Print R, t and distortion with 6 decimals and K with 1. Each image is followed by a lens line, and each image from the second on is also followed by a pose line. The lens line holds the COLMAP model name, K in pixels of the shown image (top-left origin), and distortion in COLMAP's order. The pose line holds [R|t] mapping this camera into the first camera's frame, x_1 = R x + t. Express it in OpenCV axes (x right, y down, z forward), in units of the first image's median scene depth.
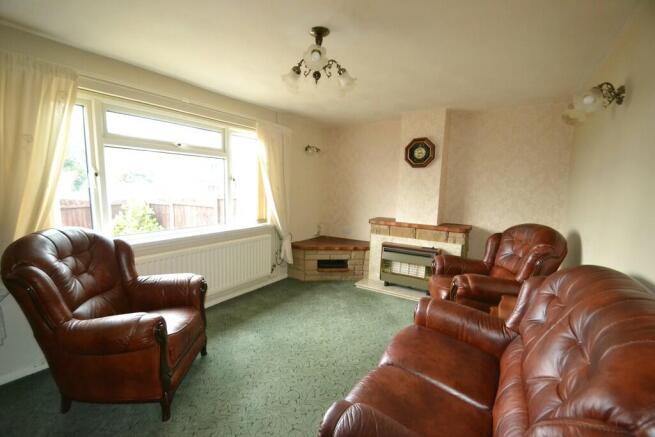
lens RADIAL K [[290.4, 0, 313.1], [0, 290.4, 223.7], [0, 0, 1]] dist [0.012639, -0.015362]
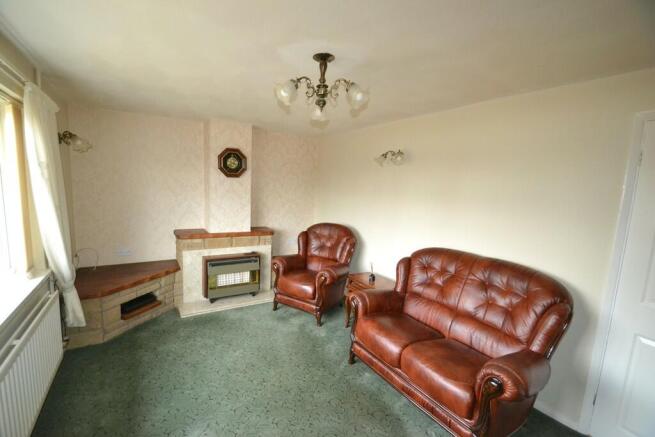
lens RADIAL K [[290.4, 0, 313.1], [0, 290.4, 223.7], [0, 0, 1]] dist [0.012639, -0.015362]
pose [[0.414758, -0.122522, 0.901645, -0.448468], [0.085341, 0.991763, 0.095511, -0.104731], [-0.905921, 0.037334, 0.421798, 0.322947]]
